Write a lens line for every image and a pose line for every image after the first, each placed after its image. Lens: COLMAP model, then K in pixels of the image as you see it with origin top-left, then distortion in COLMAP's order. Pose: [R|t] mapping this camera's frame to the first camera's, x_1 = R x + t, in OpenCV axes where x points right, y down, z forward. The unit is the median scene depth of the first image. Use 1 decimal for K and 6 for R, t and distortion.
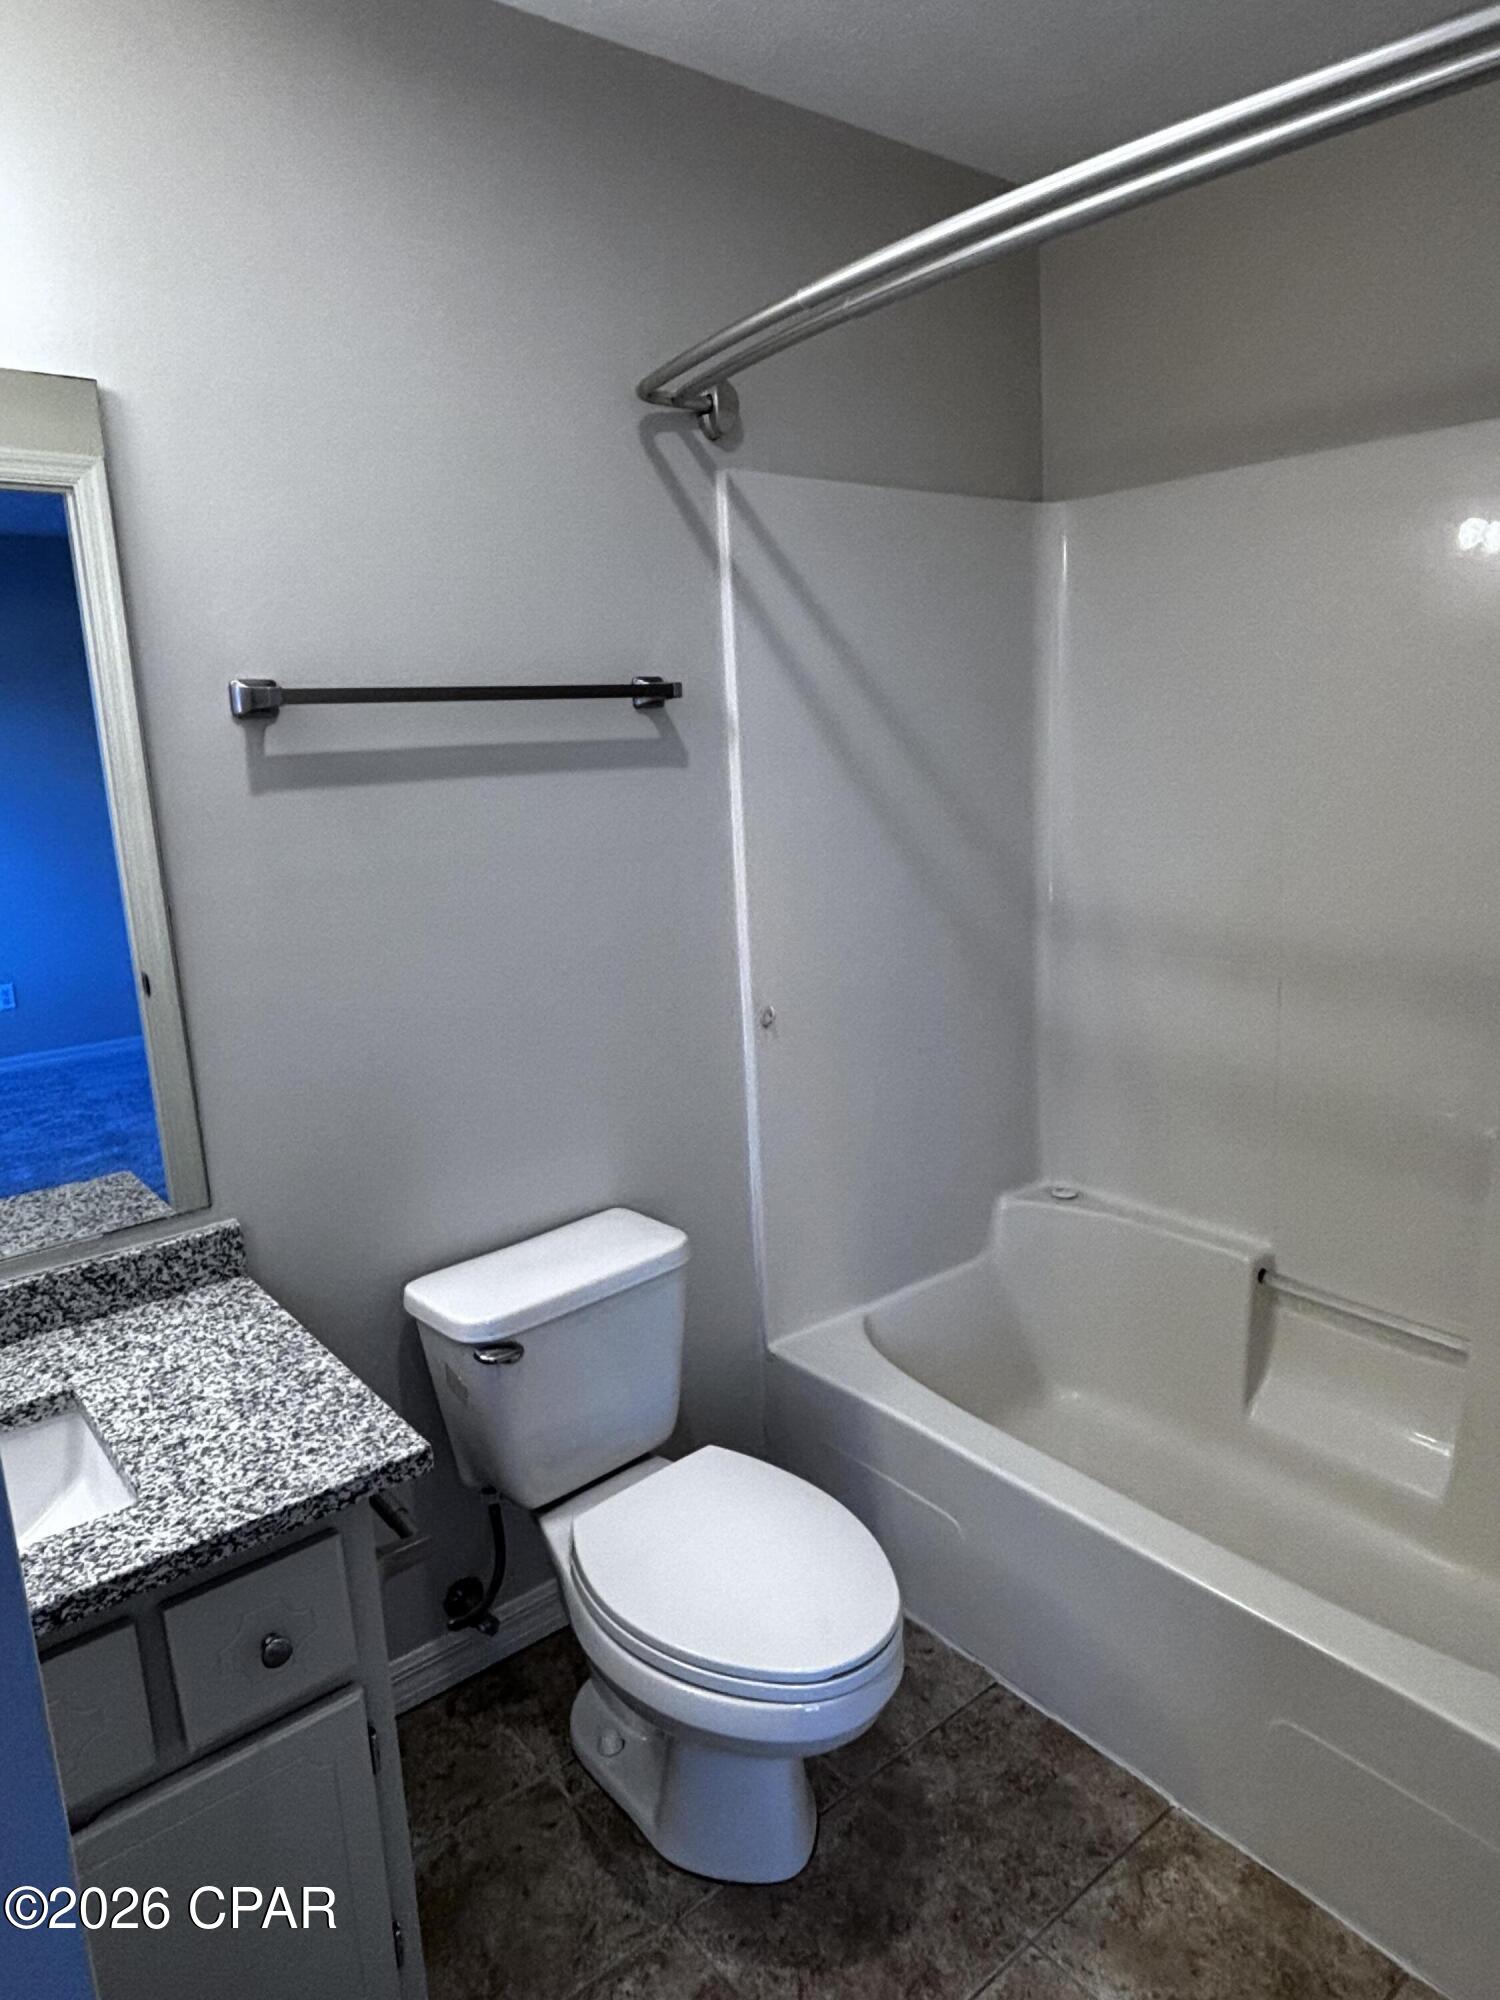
lens RADIAL K [[1276.5, 0, 750.0], [0, 1276.5, 1000.0], [0, 0, 1]] dist [0.027924, -0.034734]
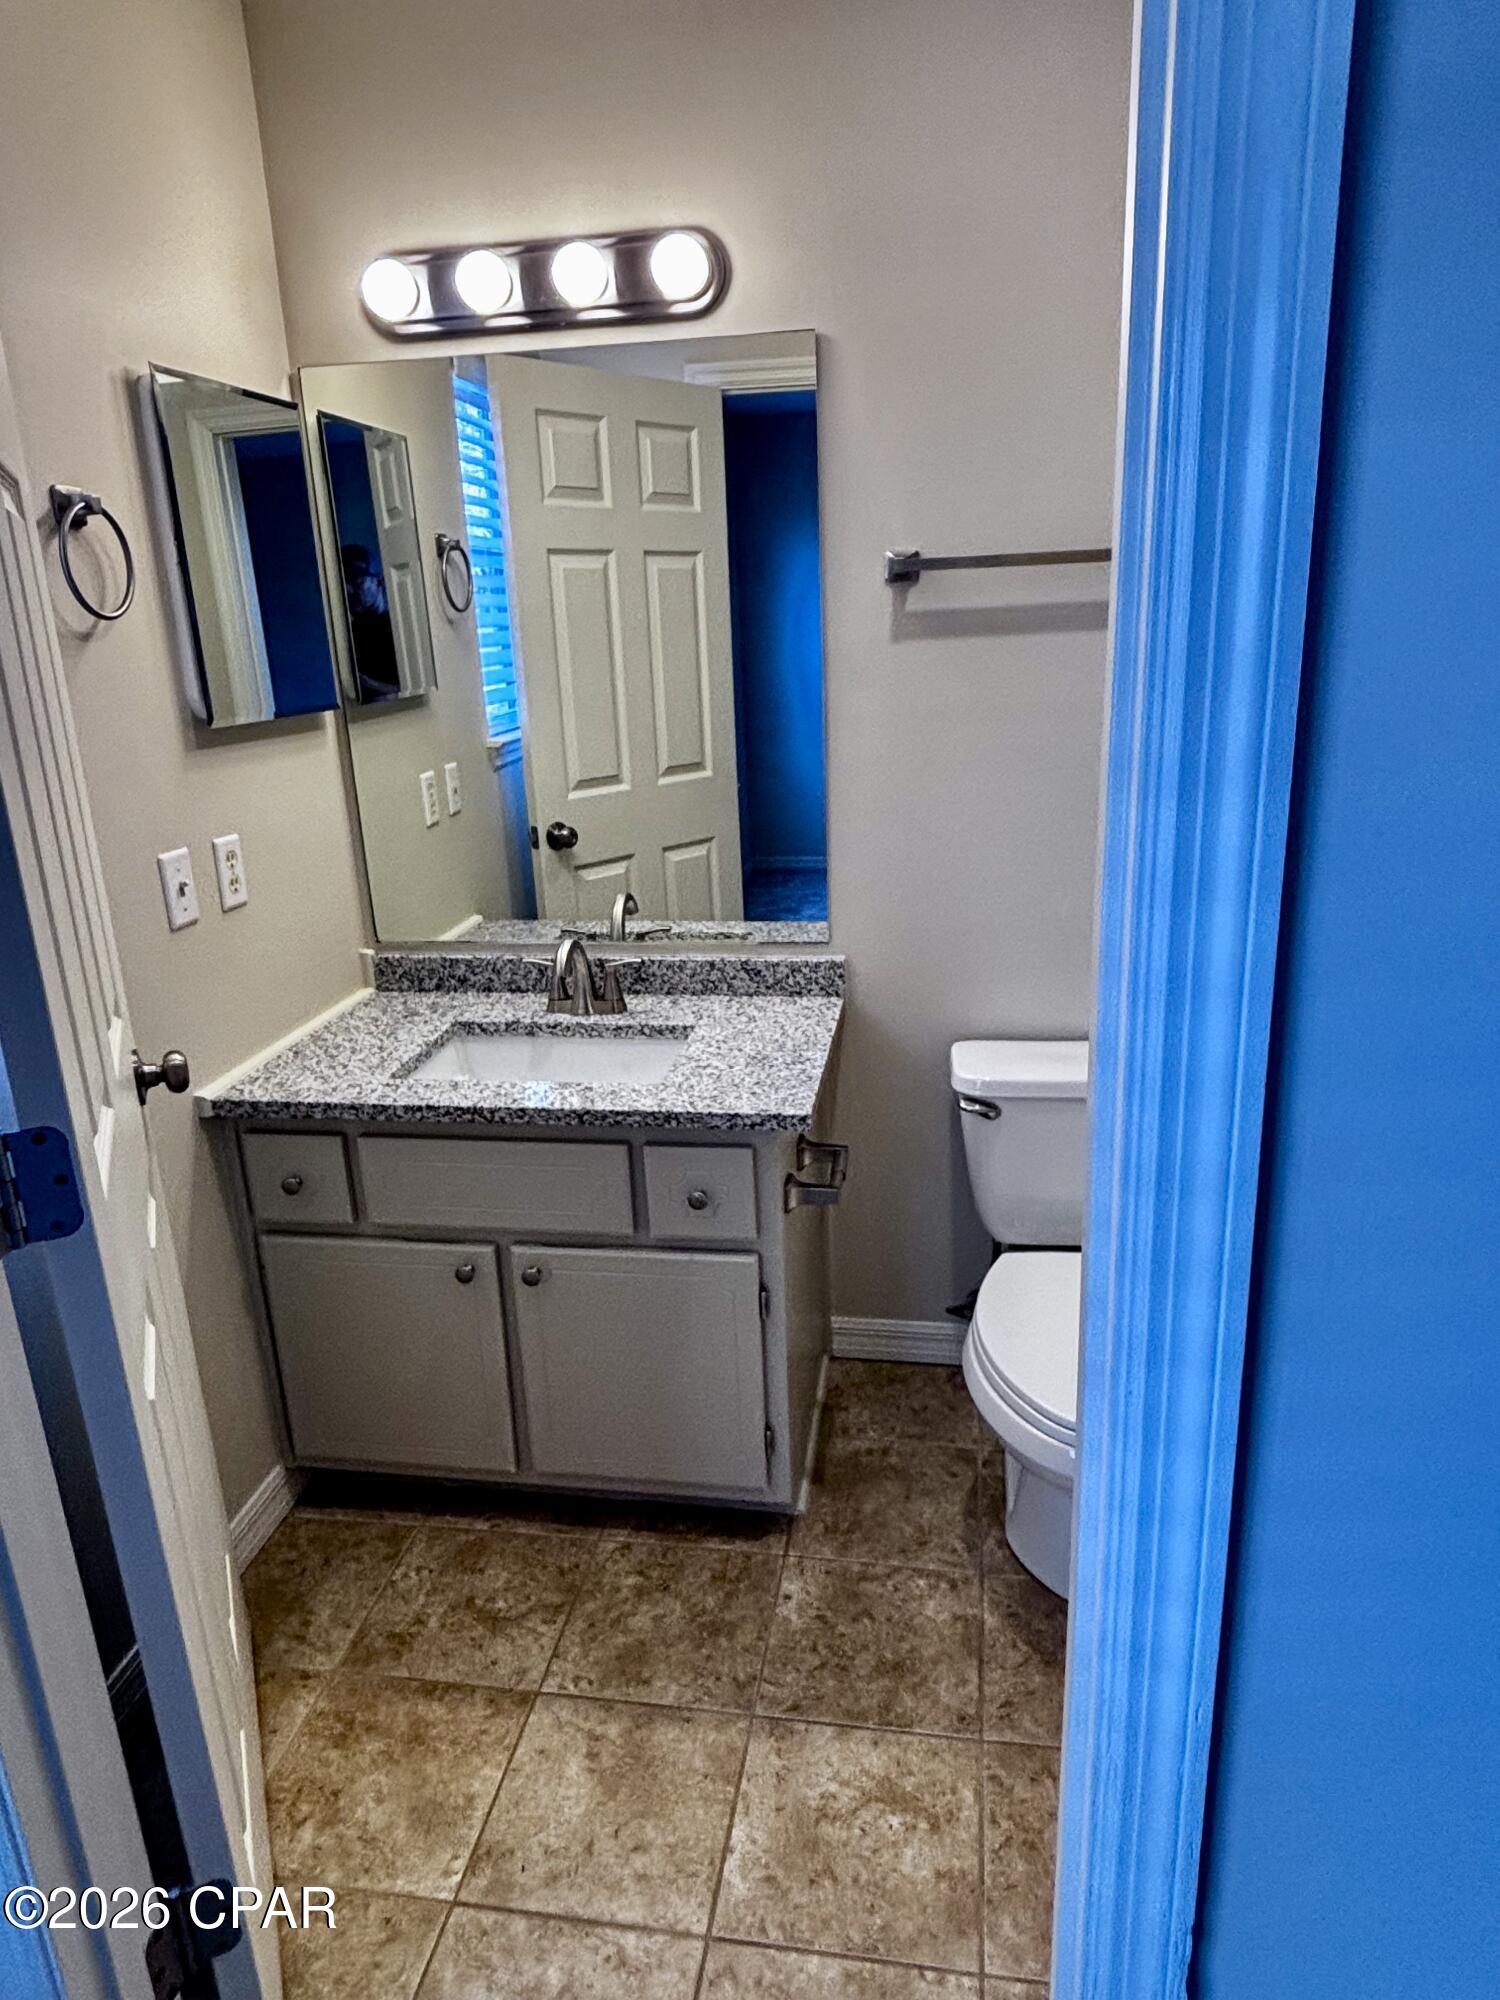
lens RADIAL K [[1276.5, 0, 750.0], [0, 1276.5, 1000.0], [0, 0, 1]] dist [0.027924, -0.034734]
pose [[0.658222, 0.234560, -0.715350, 0.566482], [-0.150147, 0.972034, 0.180569, -0.017634], [0.737699, -0.011447, 0.675033, -0.004203]]
